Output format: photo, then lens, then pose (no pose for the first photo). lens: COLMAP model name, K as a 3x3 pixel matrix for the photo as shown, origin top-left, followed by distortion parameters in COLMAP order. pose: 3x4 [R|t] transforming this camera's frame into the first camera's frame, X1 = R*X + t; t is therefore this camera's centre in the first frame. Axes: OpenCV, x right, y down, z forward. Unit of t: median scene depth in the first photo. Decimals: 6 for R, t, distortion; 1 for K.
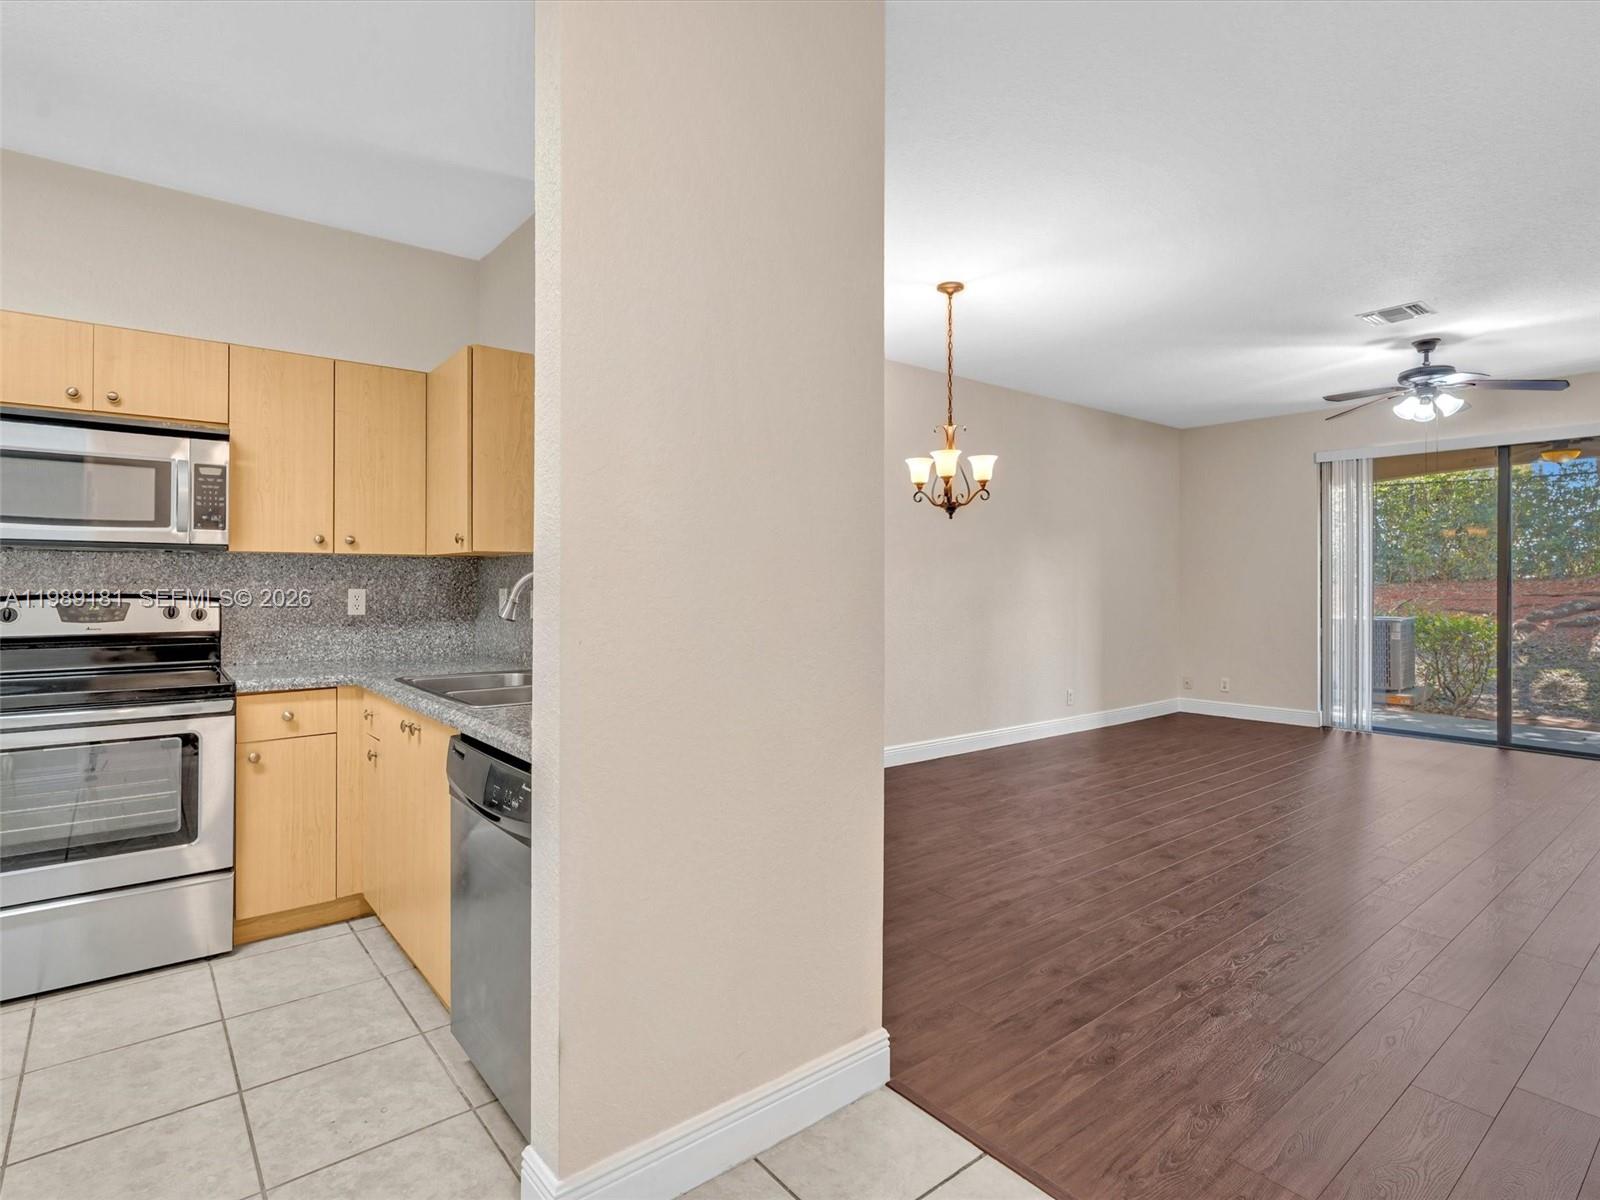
lens RADIAL K [[824.7, 0, 789.2], [0, 824.7, 577.4], [0, 0, 1]] dist [-0.005219, 0.000418]
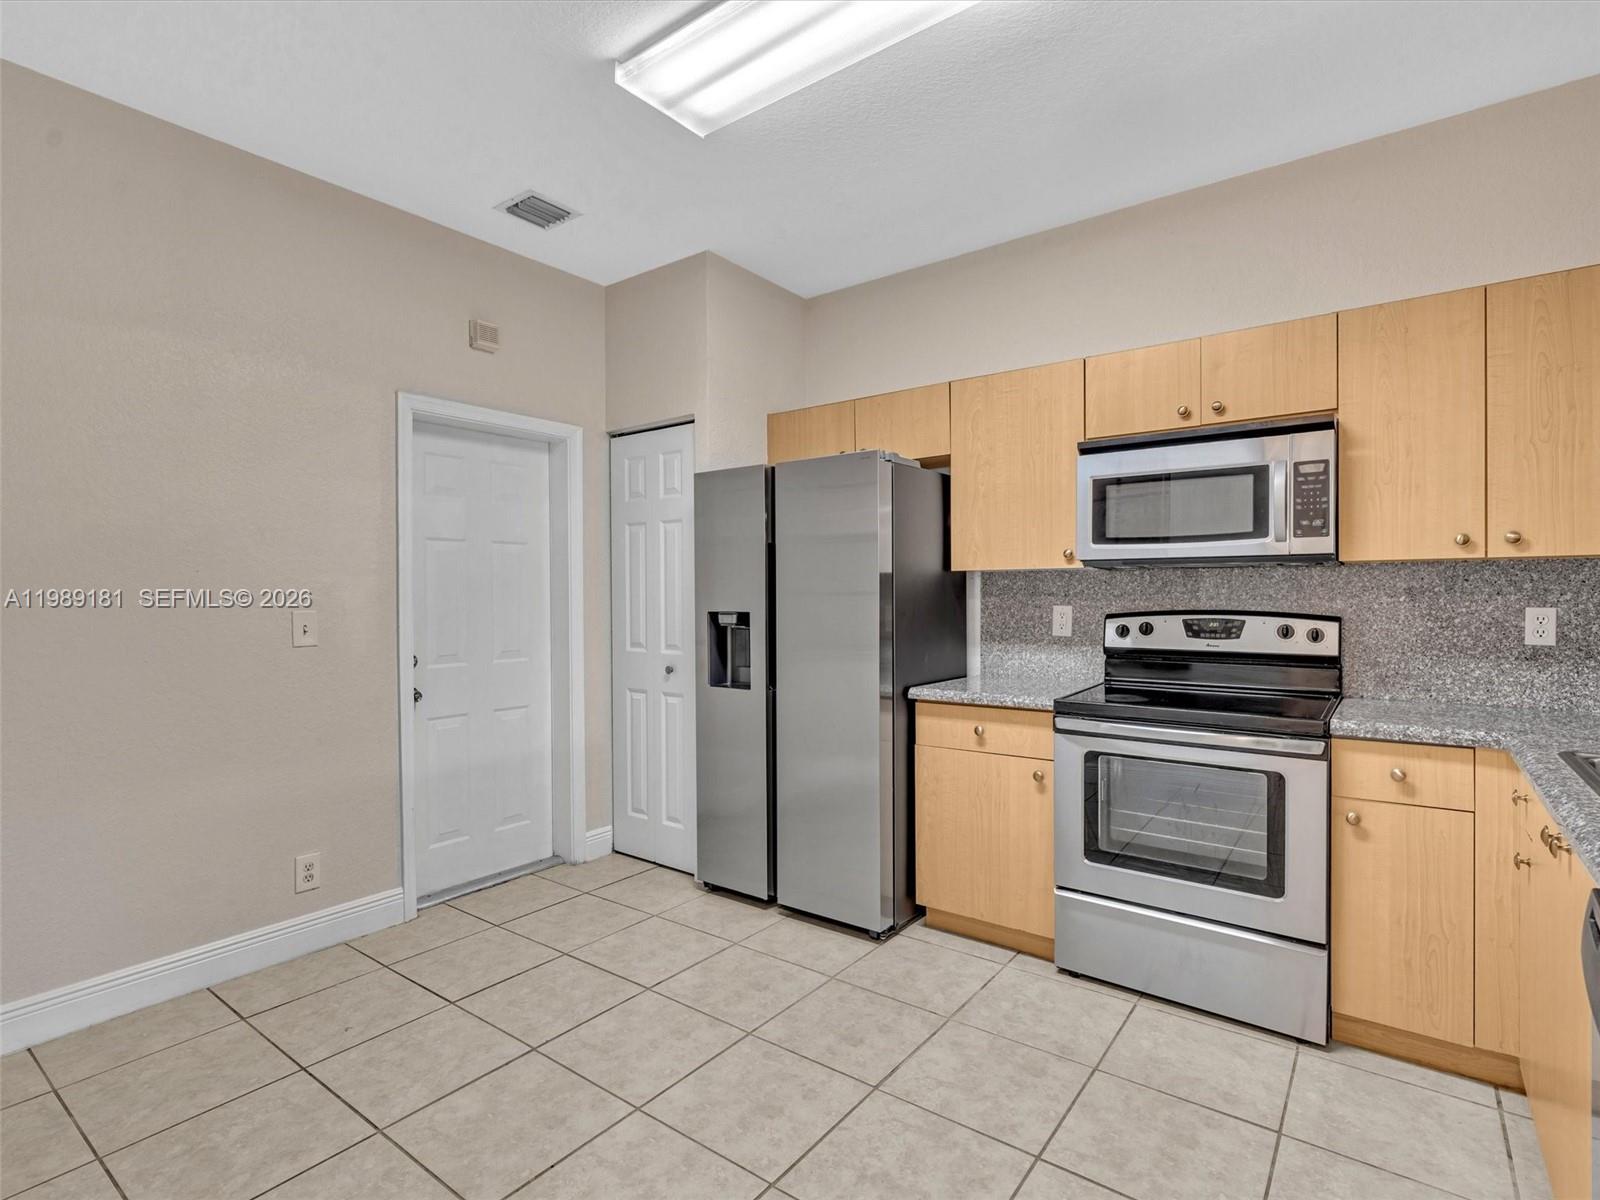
lens RADIAL K [[806.0, 0, 793.3], [0, 806.0, 600.7], [0, 0, 1]] dist [-0.004453, 0.001395]
pose [[0.238128, 0.001591, -0.971232, -0.016744], [0.008872, 0.999953, 0.003814, 0.000061], [0.971193, -0.009525, 0.238103, 0.216724]]
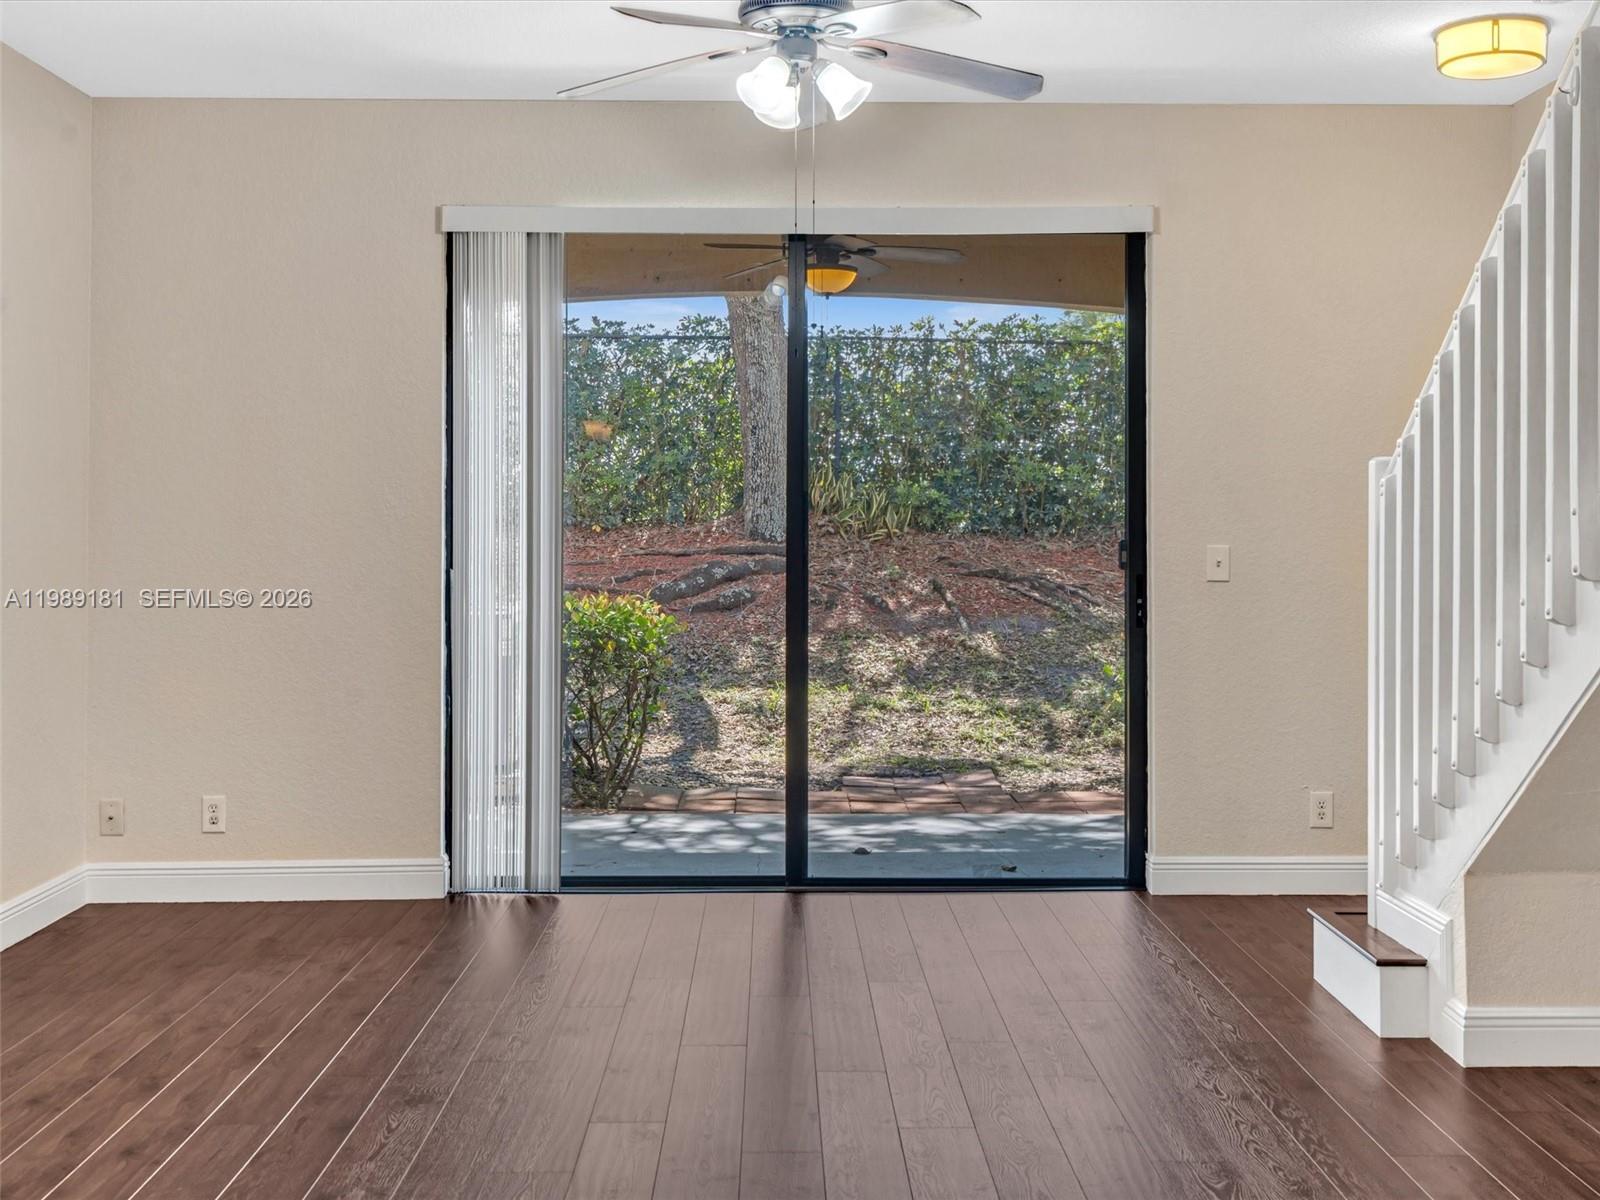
lens RADIAL K [[1775.7, 0, 790.7], [0, 1775.7, 498.4], [0, 0, 1]] dist [-0.003322, -0.015745]
pose [[0.619211, 0.011939, 0.785134, 0.142362], [-0.001746, 0.999903, -0.013828, 0.002306], [-0.785222, 0.007192, 0.619172, 0.652449]]
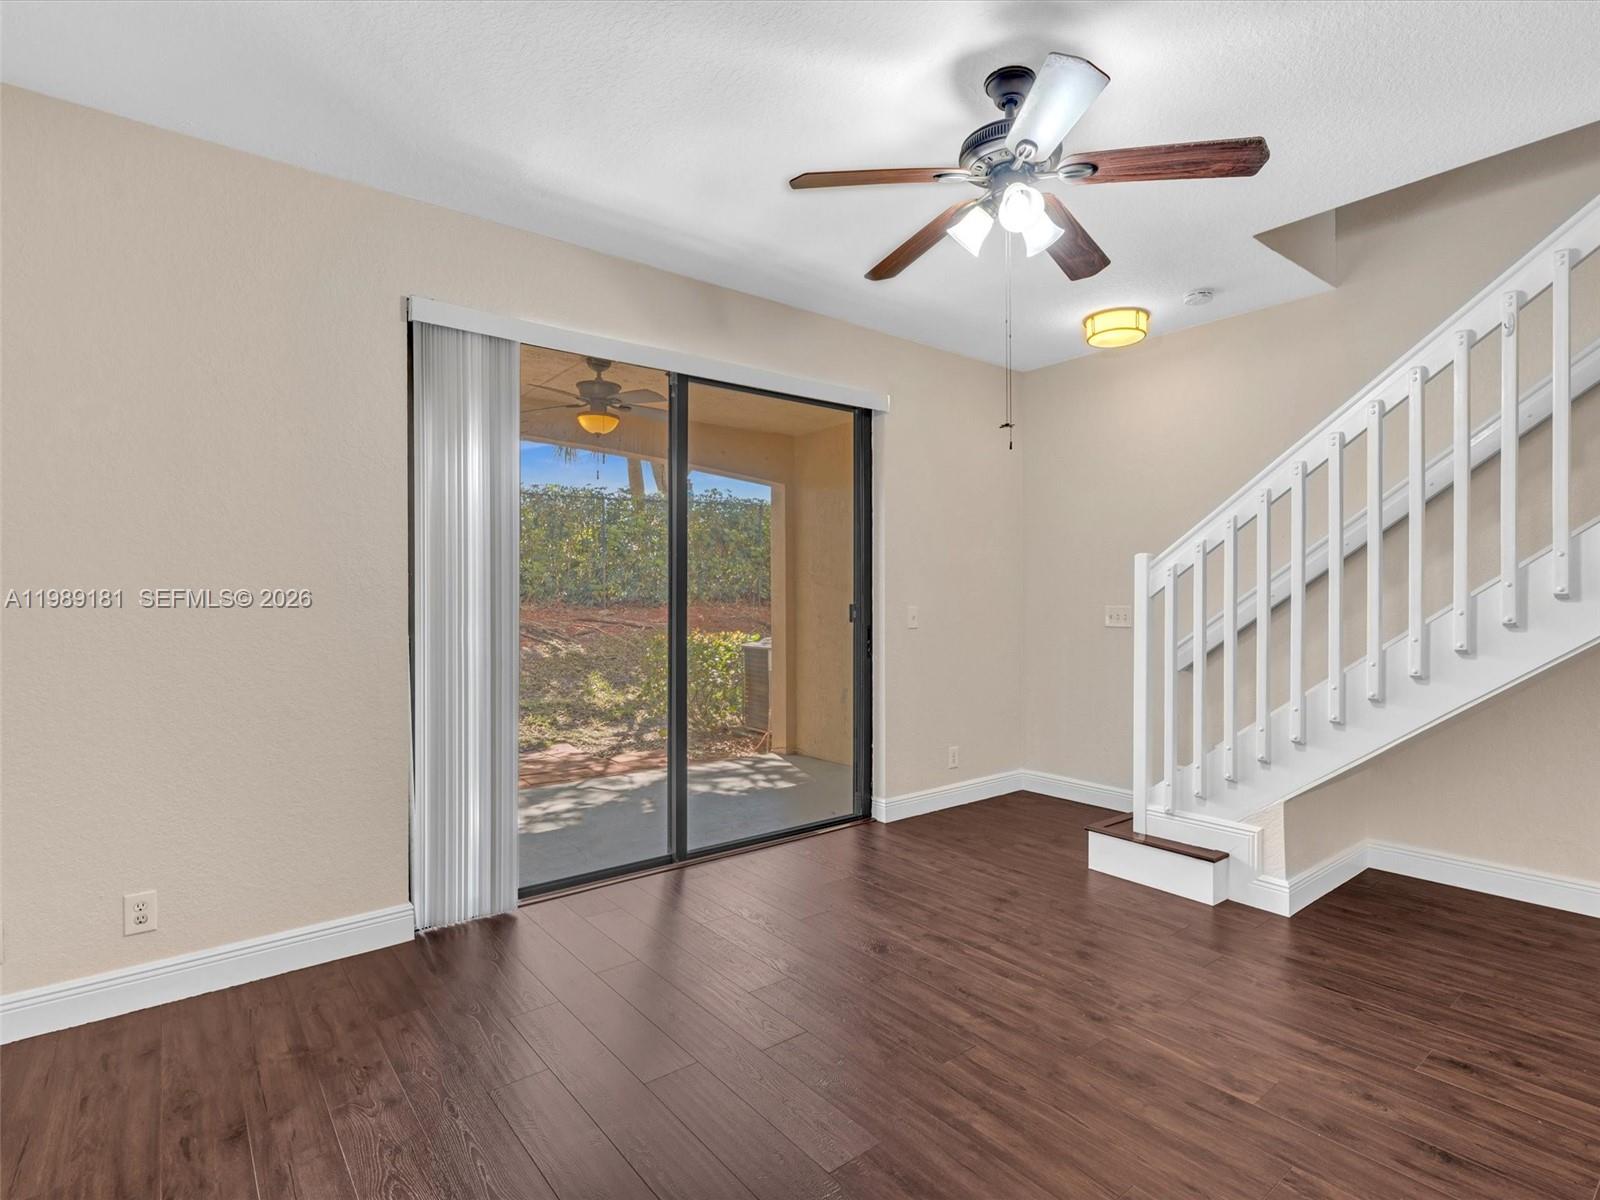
lens RADIAL K [[806.0, 0, 793.3], [0, 806.0, 600.7], [0, 0, 1]] dist [-0.004453, 0.001395]
pose [[0.009170, -0.004350, 0.999948, 0.441407], [-0.002414, 0.999988, 0.004373, 0.008139], [-0.999955, -0.002454, 0.009160, 1.546374]]
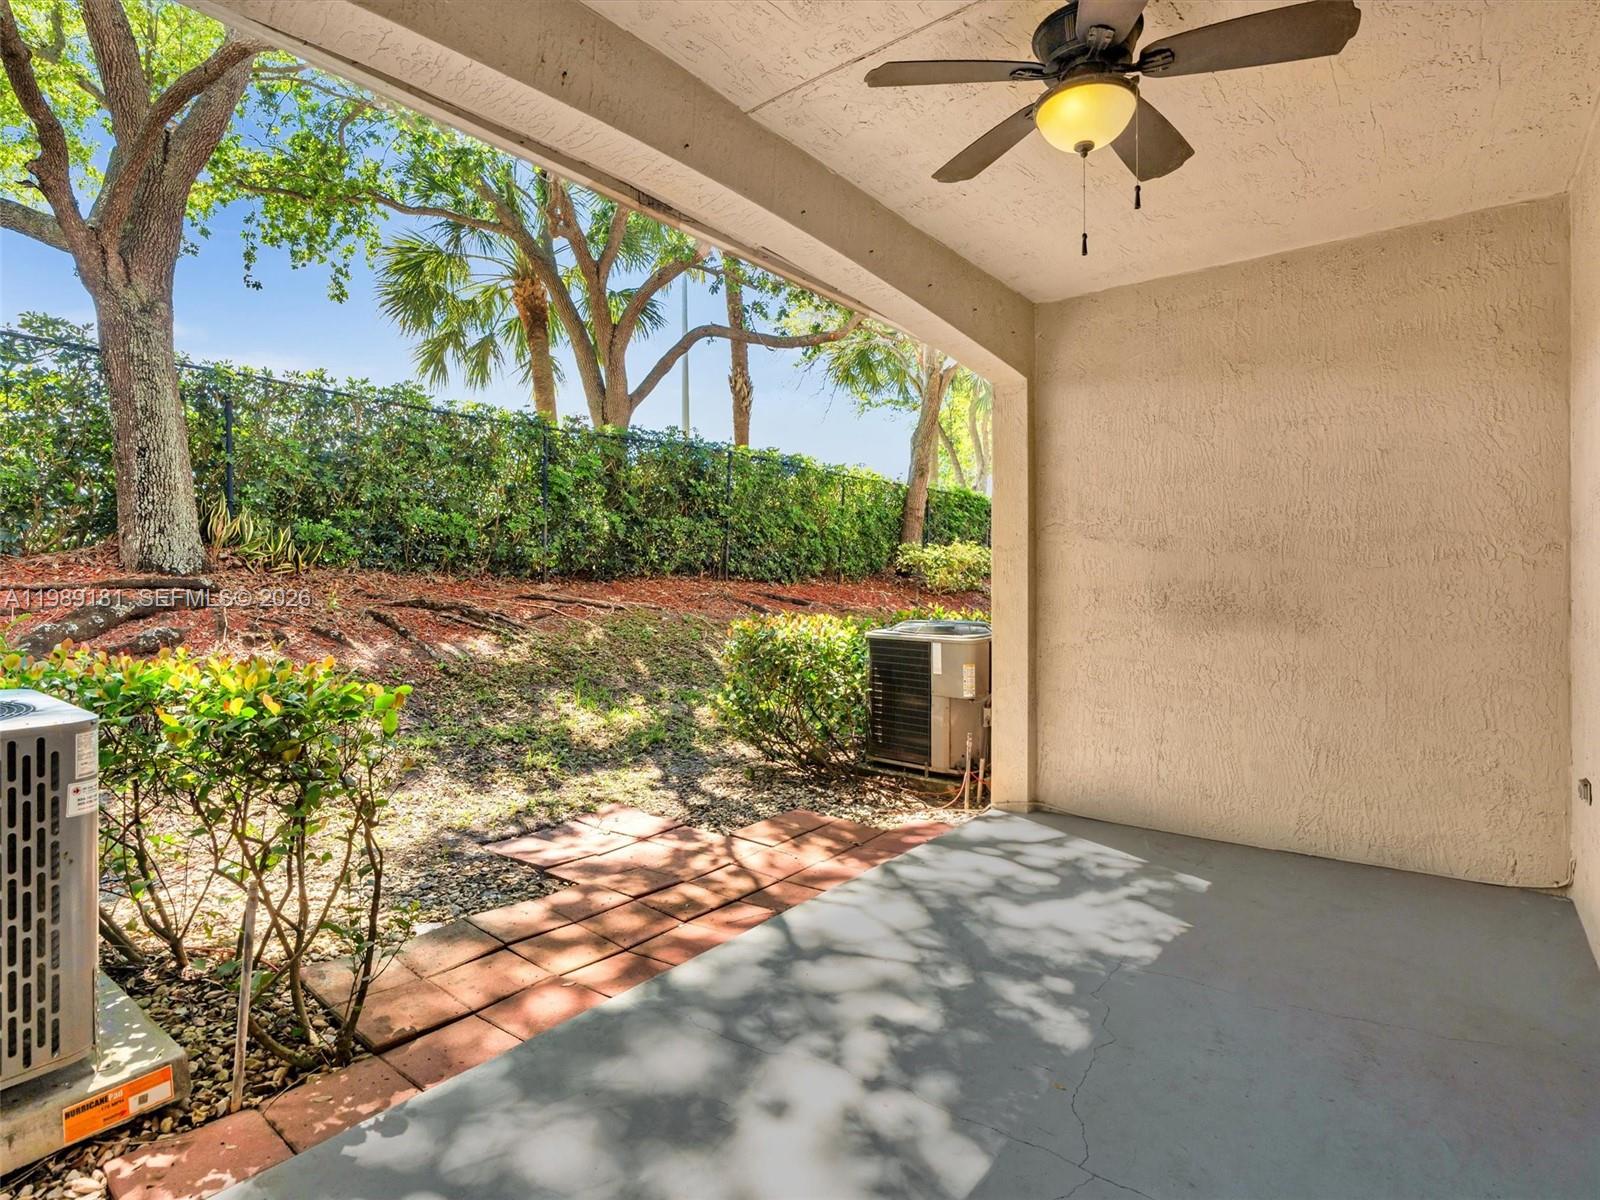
lens RADIAL K [[829.6, 0, 801.1], [0, 829.6, 575.9], [0, 0, 1]] dist [-0.000953, 0.000280]
pose [[-0.228303, -0.002560, 0.973587, 1.214653], [-0.009813, 0.999952, 0.000329, 0.032453], [-0.973541, -0.009479, -0.228317, 2.193004]]
